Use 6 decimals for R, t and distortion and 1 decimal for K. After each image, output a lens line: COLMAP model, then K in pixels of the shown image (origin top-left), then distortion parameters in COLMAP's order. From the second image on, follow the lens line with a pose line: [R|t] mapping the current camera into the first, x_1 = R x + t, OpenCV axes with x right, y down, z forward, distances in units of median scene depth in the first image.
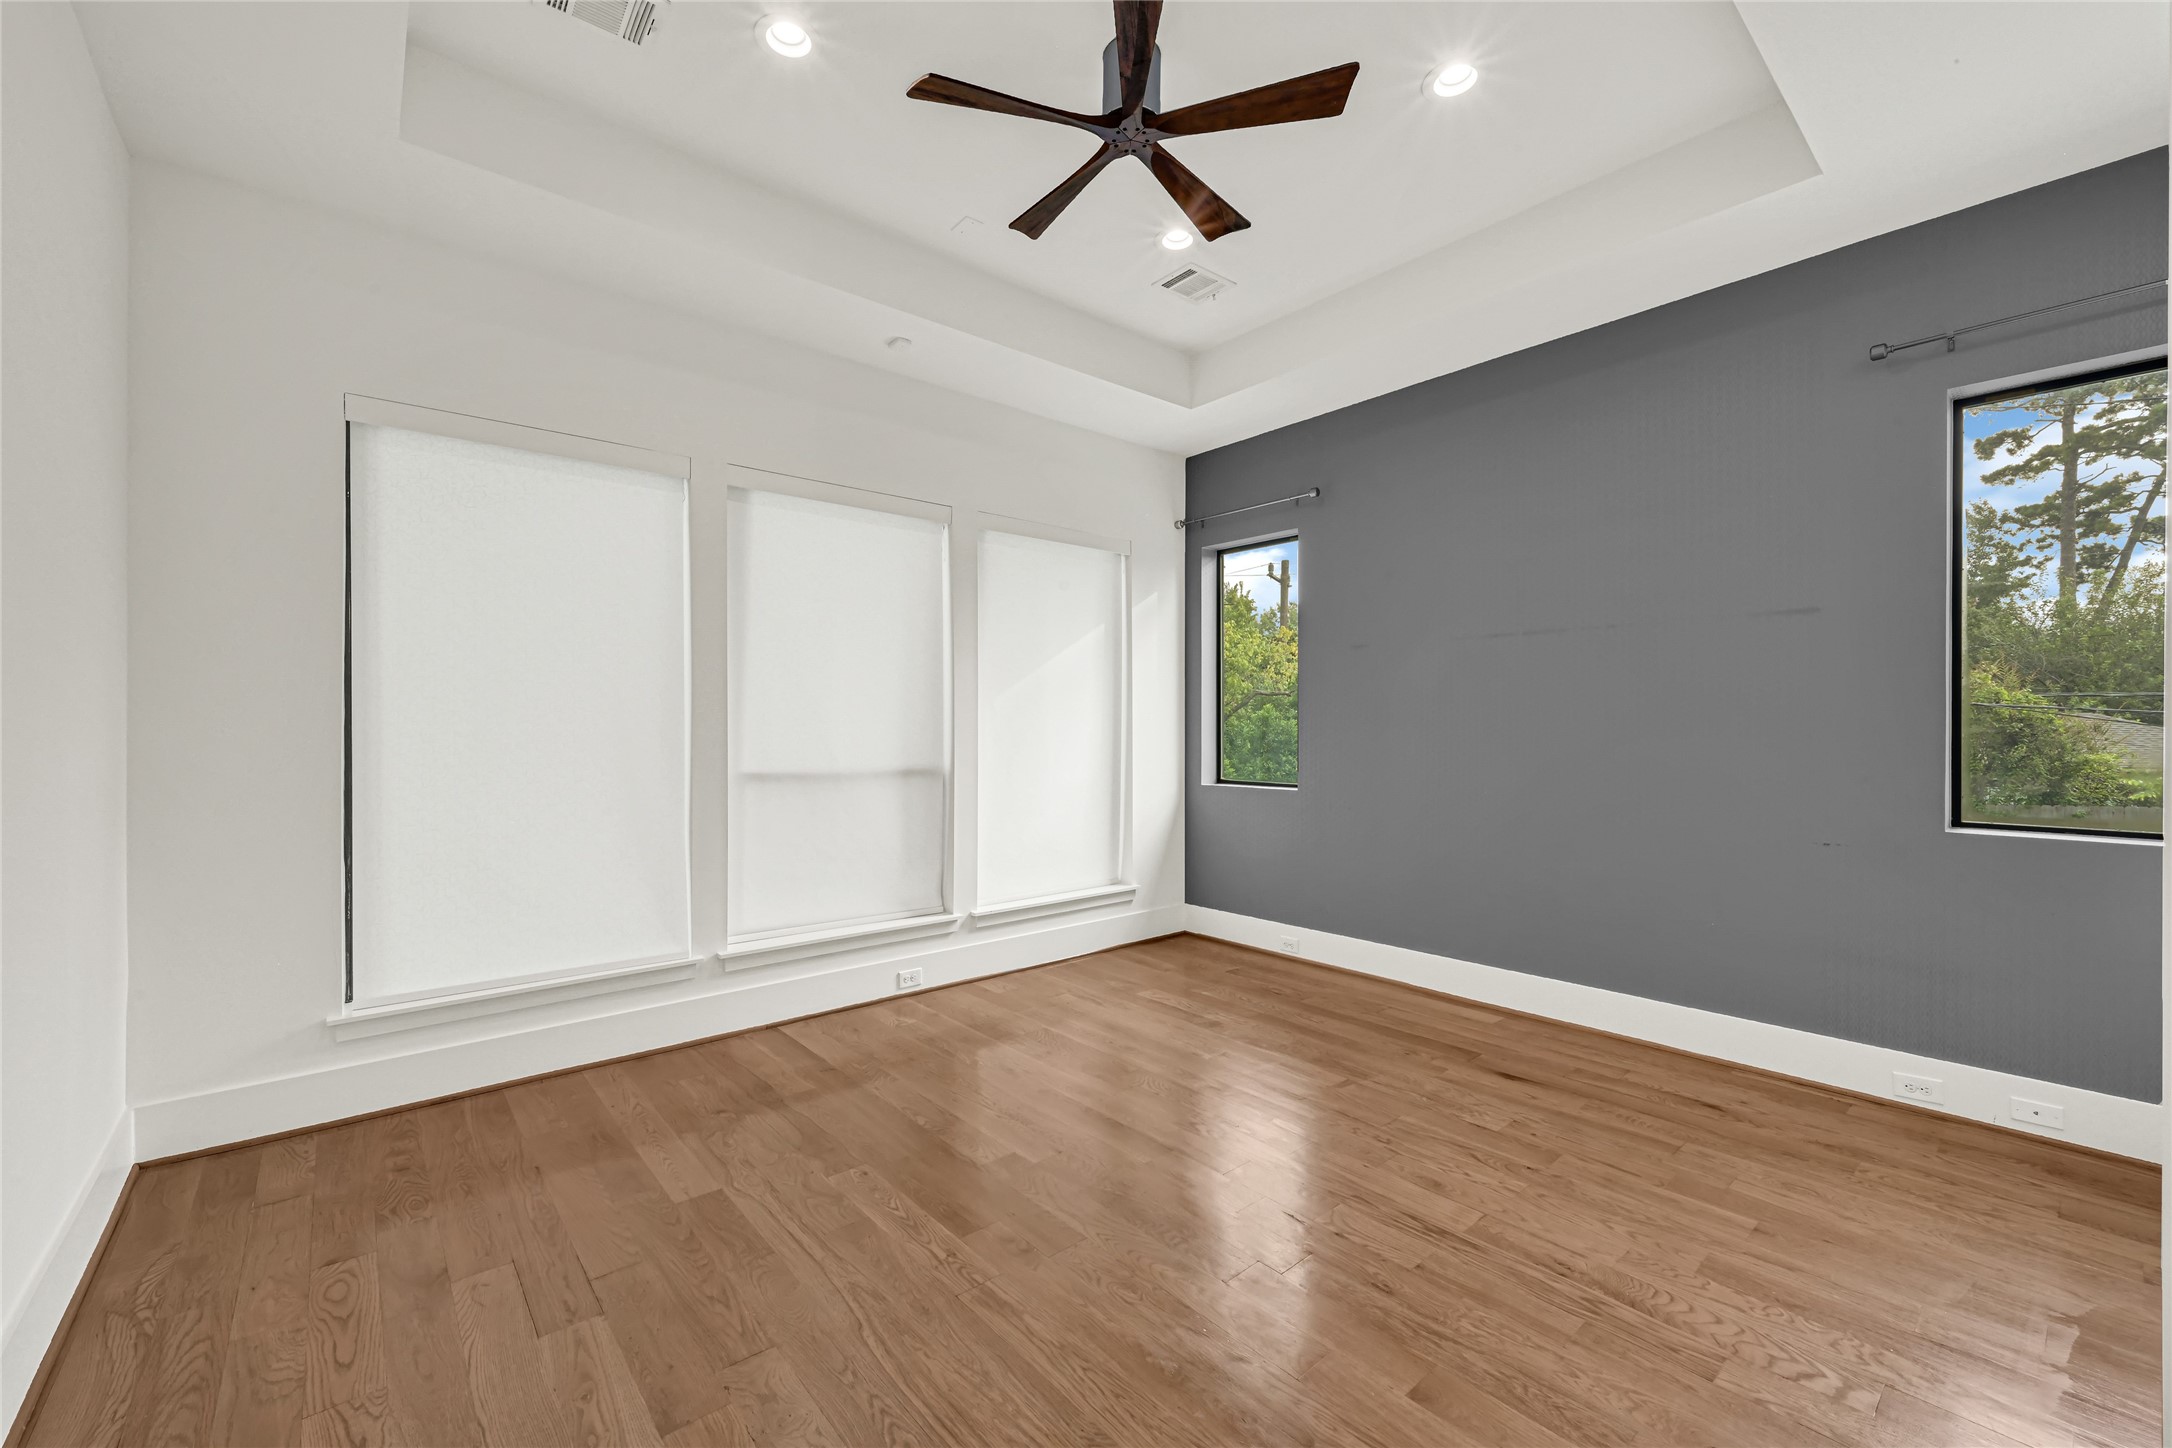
lens RADIAL K [[871.6, 0, 1088.6], [0, 871.6, 723.3], [0, 0, 1]] dist [-0.000950, -0.000041]
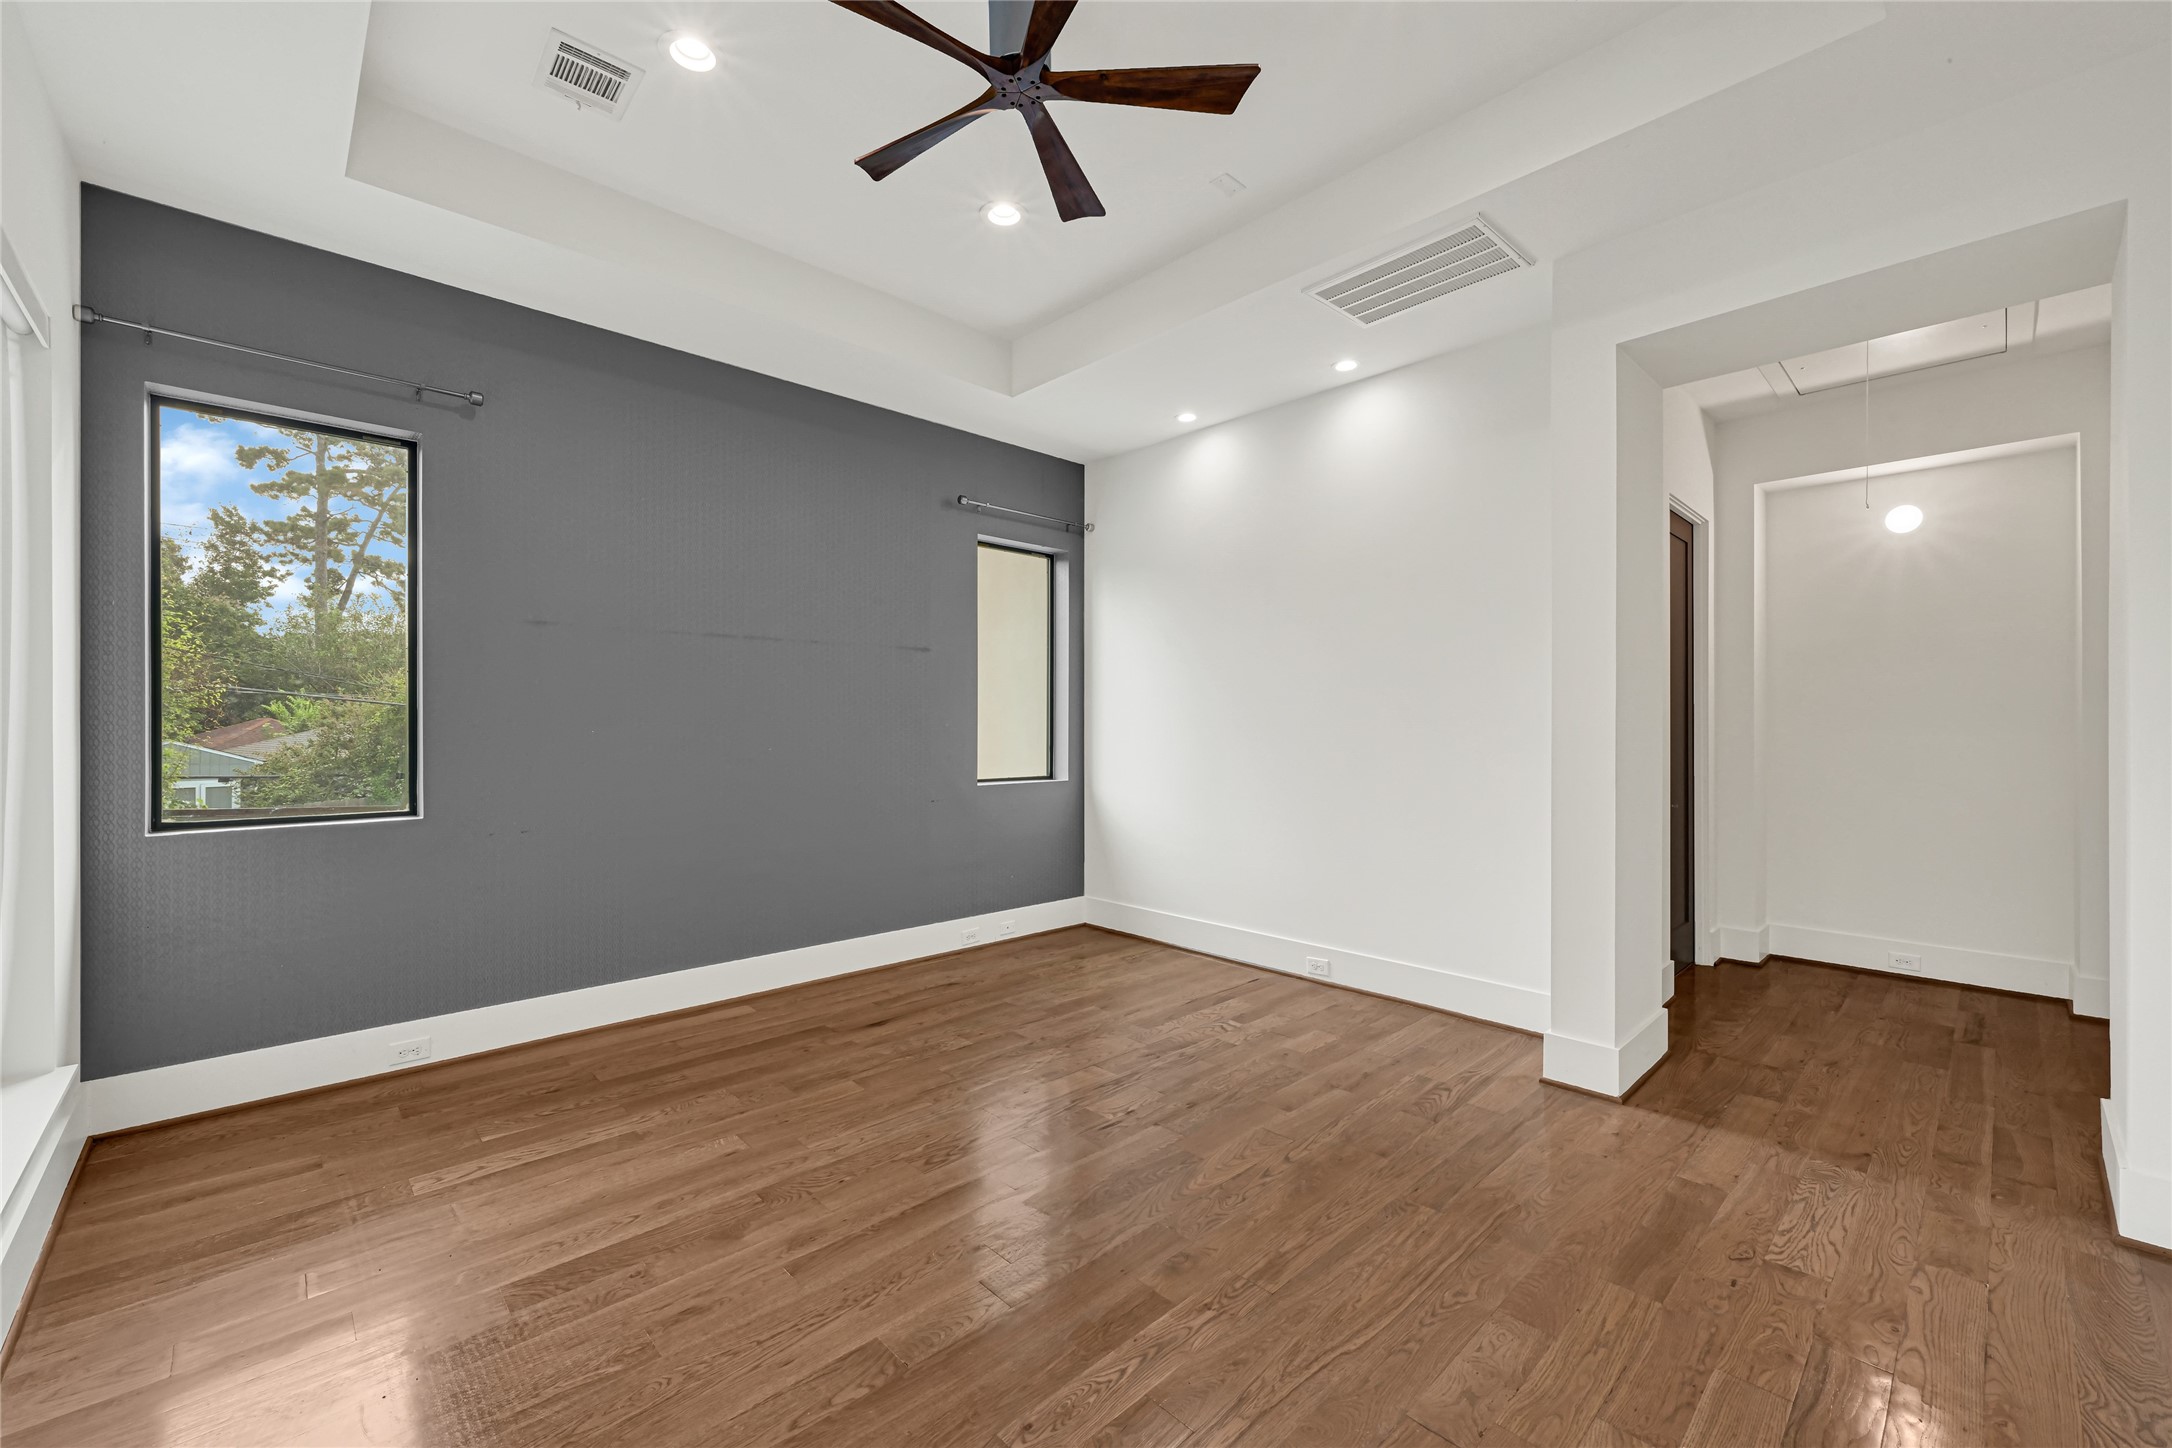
lens RADIAL K [[871.6, 0, 1088.6], [0, 871.6, 723.3], [0, 0, 1]] dist [-0.000950, -0.000041]
pose [[-0.047813, 0.002689, 0.998853, -0.575967], [-0.002606, 0.999993, -0.002817, 0.003304], [-0.998853, -0.002738, -0.047805, 0.635977]]
